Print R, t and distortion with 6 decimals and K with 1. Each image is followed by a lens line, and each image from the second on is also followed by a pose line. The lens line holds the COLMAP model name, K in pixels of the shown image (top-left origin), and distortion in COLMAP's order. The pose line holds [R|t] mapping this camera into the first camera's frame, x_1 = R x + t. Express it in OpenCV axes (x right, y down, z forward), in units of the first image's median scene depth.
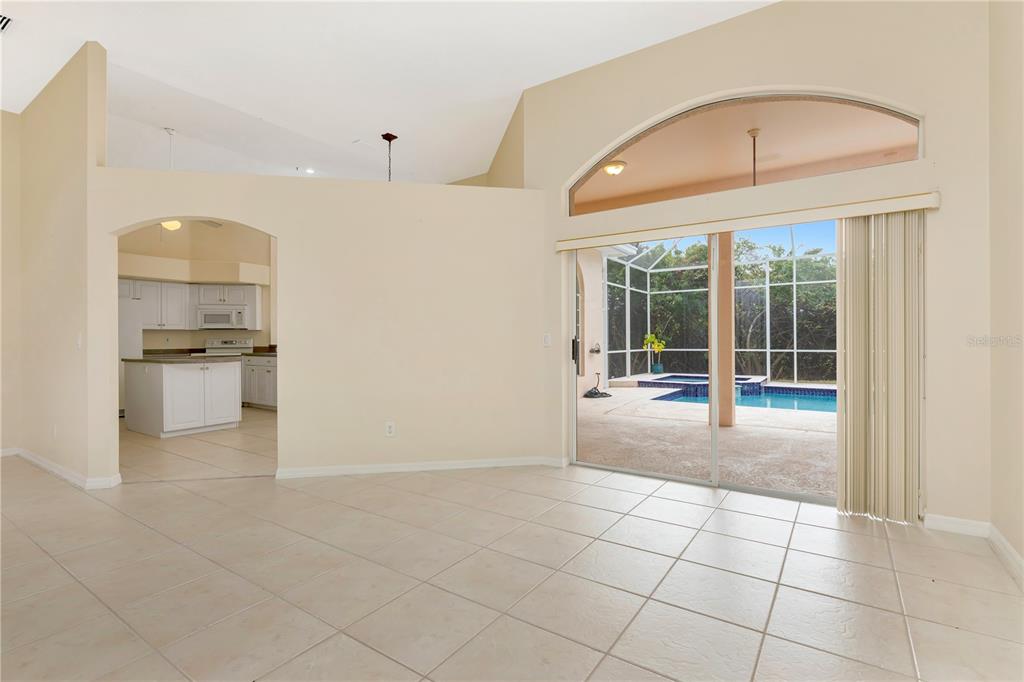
lens RADIAL K [[481.3, 0, 508.6], [0, 481.3, 337.9], [0, 0, 1]] dist [0.002679, -0.000096]
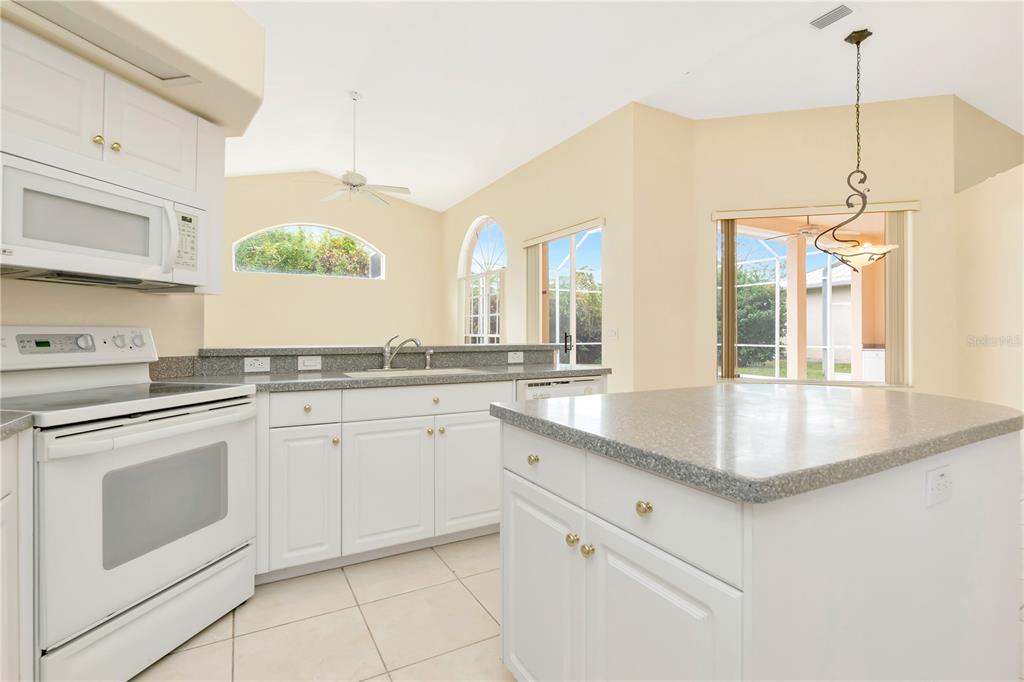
lens RADIAL K [[475.5, 0, 514.4], [0, 475.5, 329.6], [0, 0, 1]] dist [0.001069, -0.000065]
pose [[0.426993, 0.011357, 0.904184, -0.704866], [-0.008763, 0.999926, -0.008422, 0.003484], [-0.904213, -0.004327, 0.427061, 0.753518]]
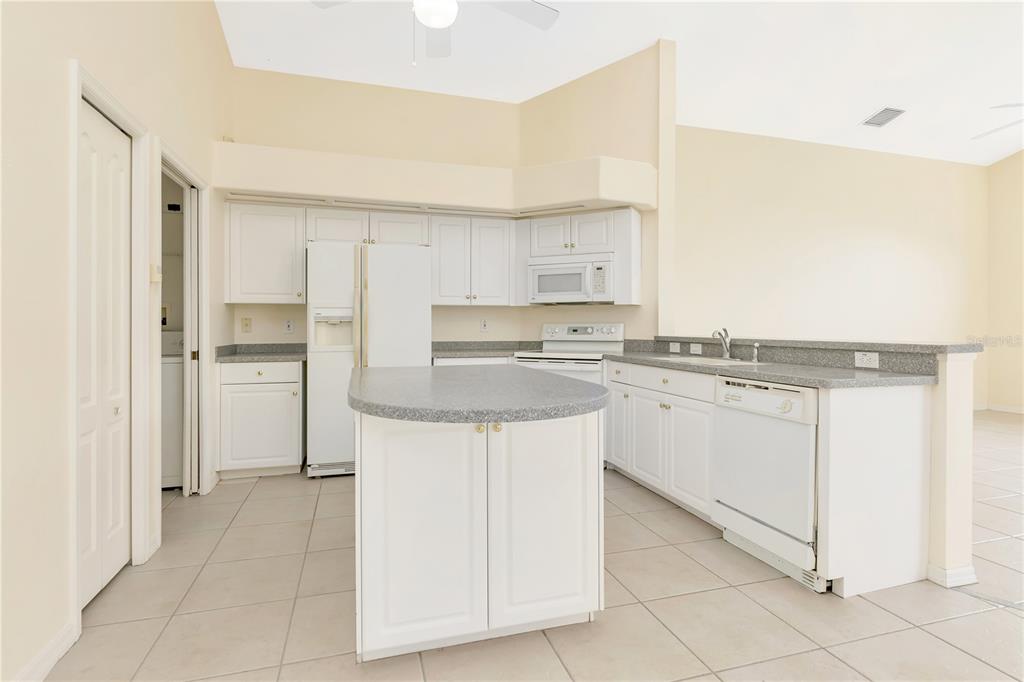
lens RADIAL K [[512.4, 0, 514.9], [0, 512.4, 330.0], [0, 0, 1]] dist [0.002999, 0.000577]
pose [[0.782600, 0.010036, -0.622444, -0.309182], [-0.004506, 0.999935, 0.010457, 0.003540], [0.622508, -0.005379, 0.782595, 0.553426]]
